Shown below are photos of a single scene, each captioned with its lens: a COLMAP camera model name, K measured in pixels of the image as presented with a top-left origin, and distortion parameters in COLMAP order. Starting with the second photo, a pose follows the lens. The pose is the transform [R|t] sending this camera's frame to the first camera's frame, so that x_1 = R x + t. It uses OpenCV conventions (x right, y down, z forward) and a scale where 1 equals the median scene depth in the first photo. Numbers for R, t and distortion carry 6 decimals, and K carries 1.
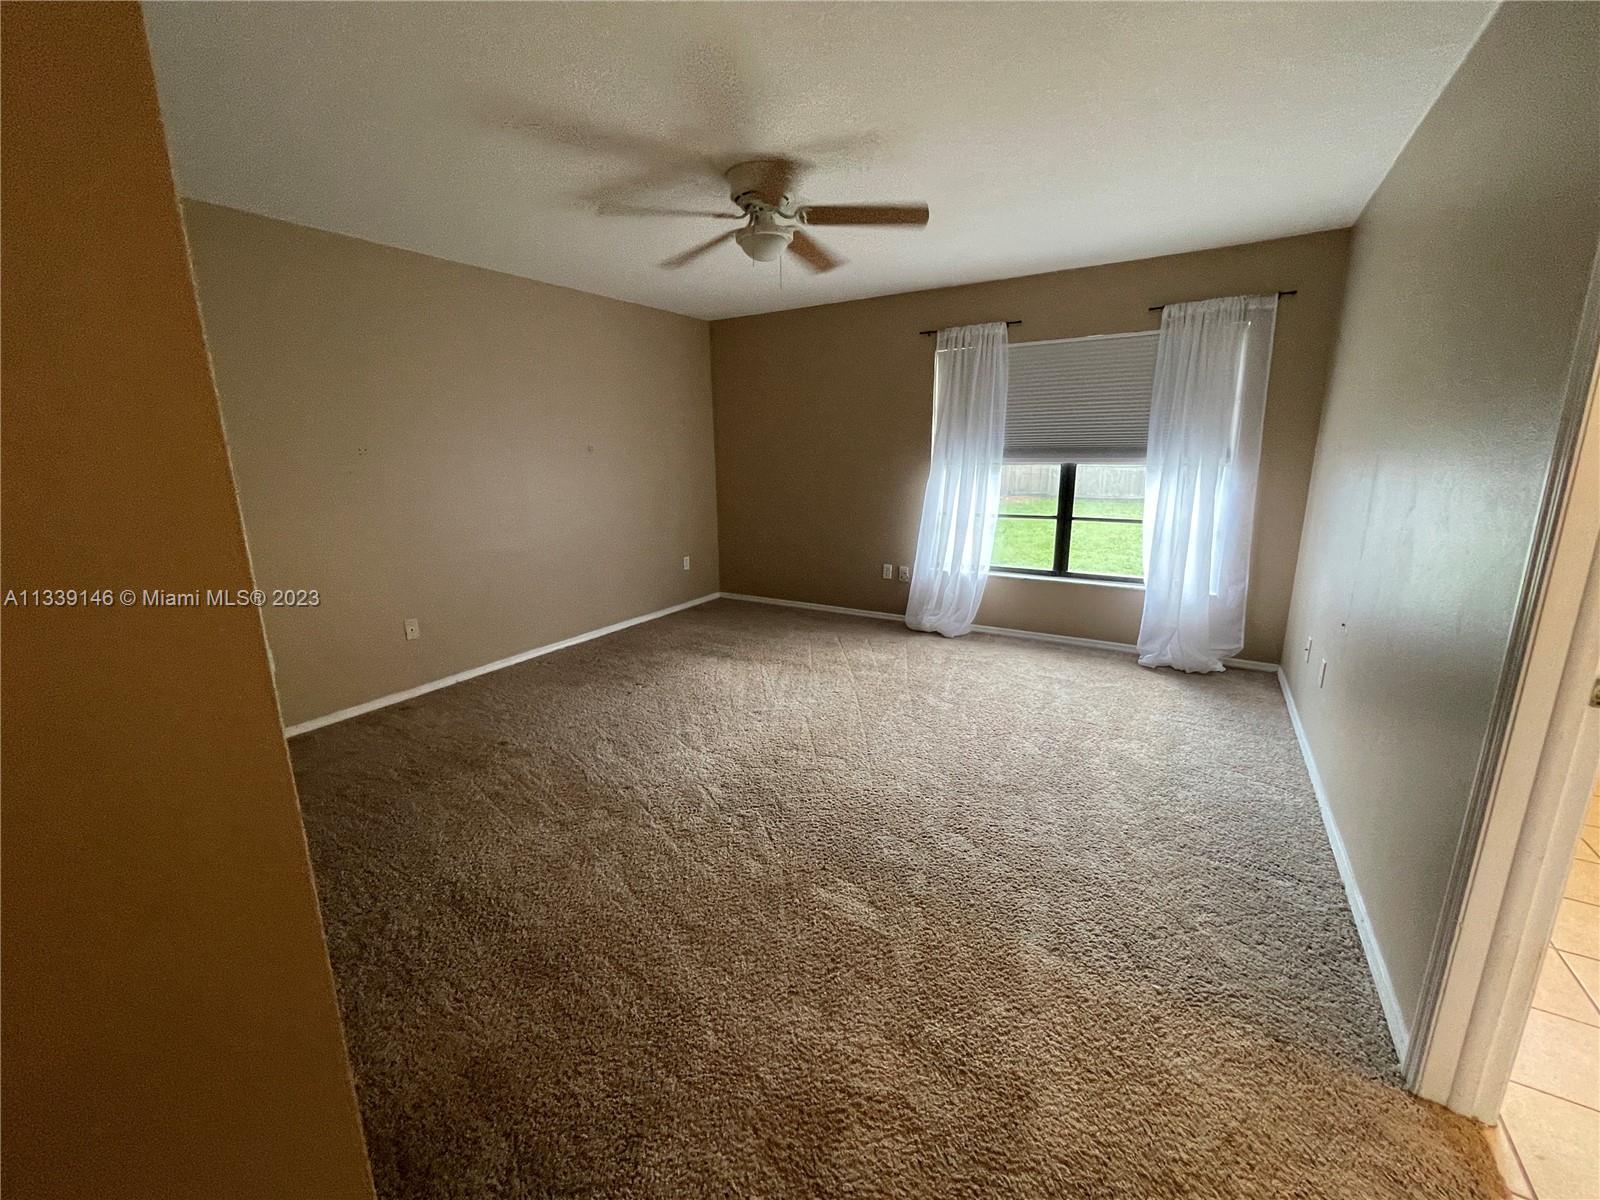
lens RADIAL K [[652.4, 0, 799.2], [0, 652.4, 597.2], [0, 0, 1]] dist [-0.003201, 0.000225]
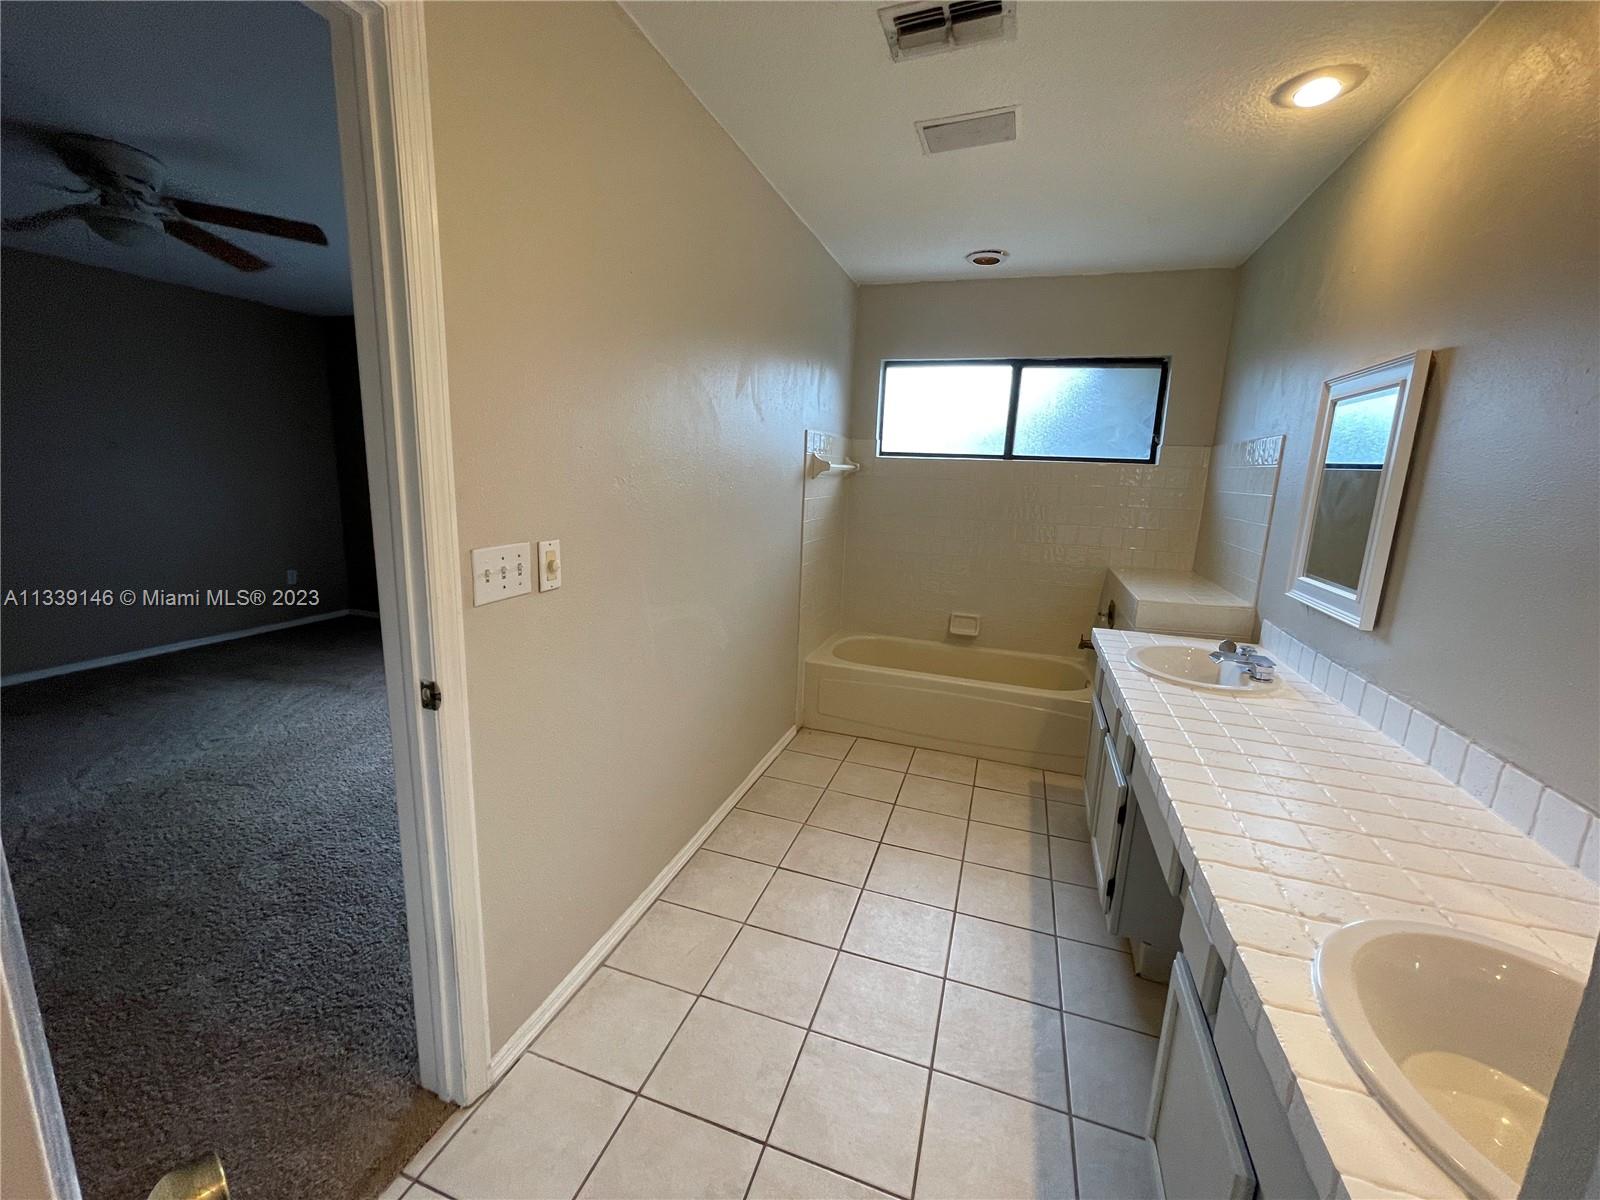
lens RADIAL K [[652.4, 0, 795.8], [0, 652.4, 599.7], [0, 0, 1]] dist [-0.003201, 0.000225]
pose [[0.978003, -0.000905, 0.208587, 0.475721], [0.005199, 0.999786, -0.020037, 0.000839], [-0.208524, 0.020681, 0.977799, -0.061562]]
